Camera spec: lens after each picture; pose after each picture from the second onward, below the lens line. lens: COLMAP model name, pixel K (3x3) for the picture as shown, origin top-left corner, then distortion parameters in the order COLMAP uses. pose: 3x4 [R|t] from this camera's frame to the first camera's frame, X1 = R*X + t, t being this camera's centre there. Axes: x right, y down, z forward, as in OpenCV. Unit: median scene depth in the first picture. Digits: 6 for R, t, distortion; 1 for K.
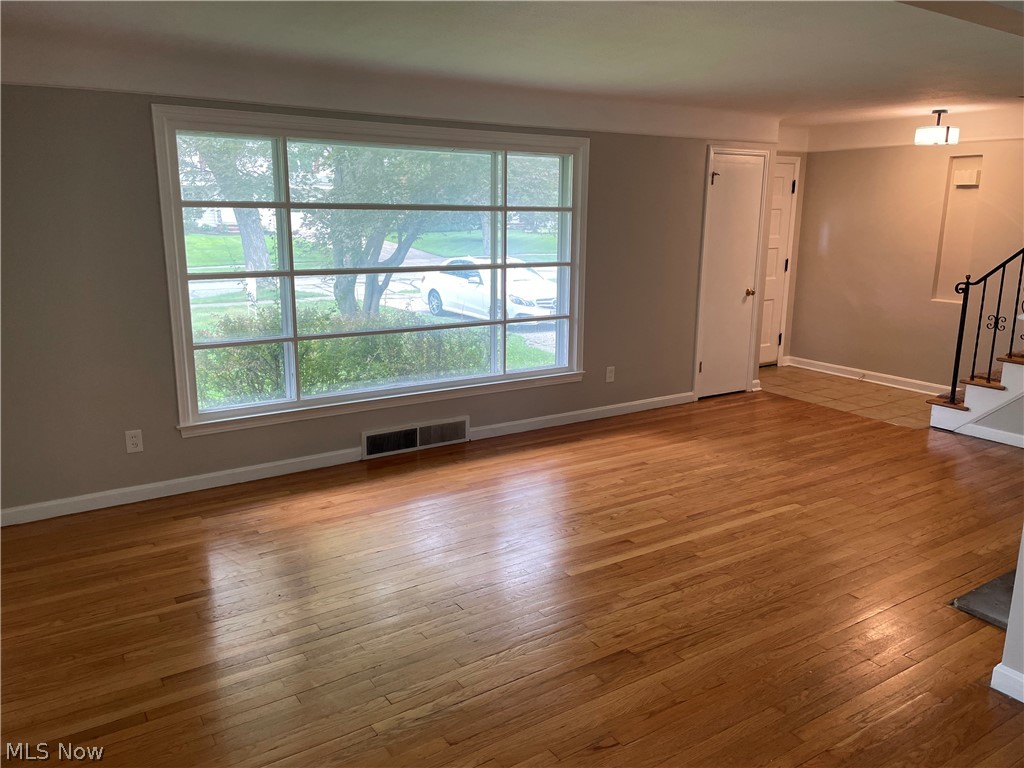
lens RADIAL K [[776.6, 0, 512.0], [0, 776.6, 384.0], [0, 0, 1]] dist [0.035374, -0.008870]
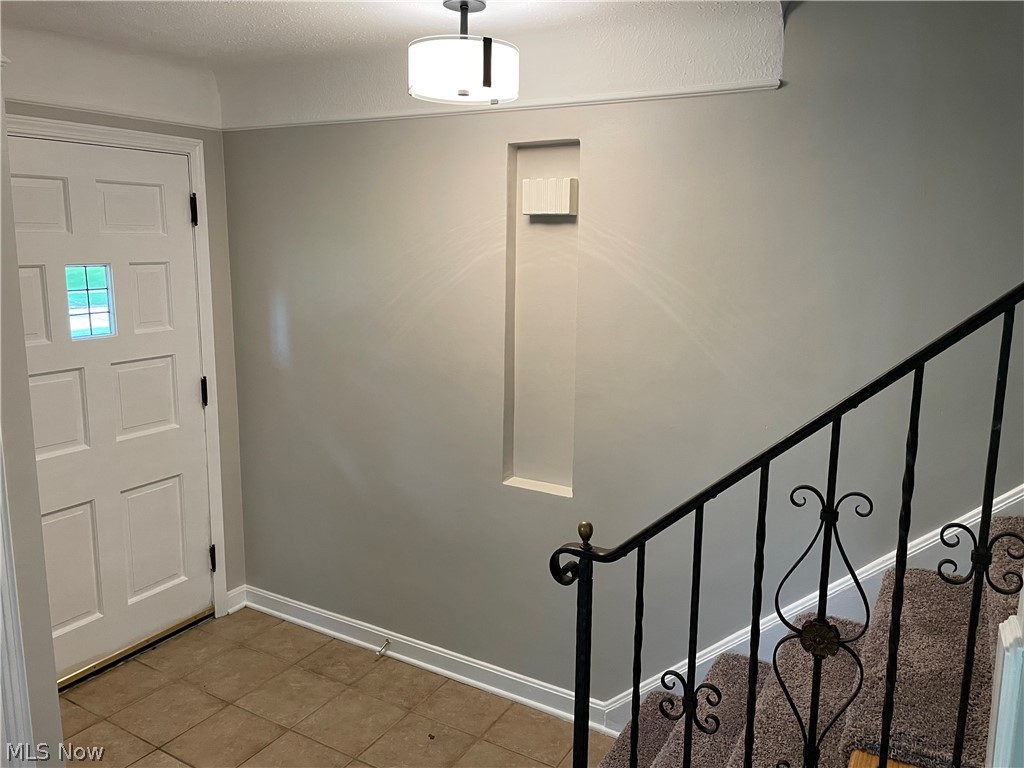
lens RADIAL K [[776.6, 0, 512.0], [0, 776.6, 384.0], [0, 0, 1]] dist [0.035374, -0.008870]
pose [[0.894273, -0.066326, 0.442580, 0.368338], [0.085936, 0.996002, -0.024376, -0.154566], [-0.439194, 0.059832, 0.896398, 0.639070]]
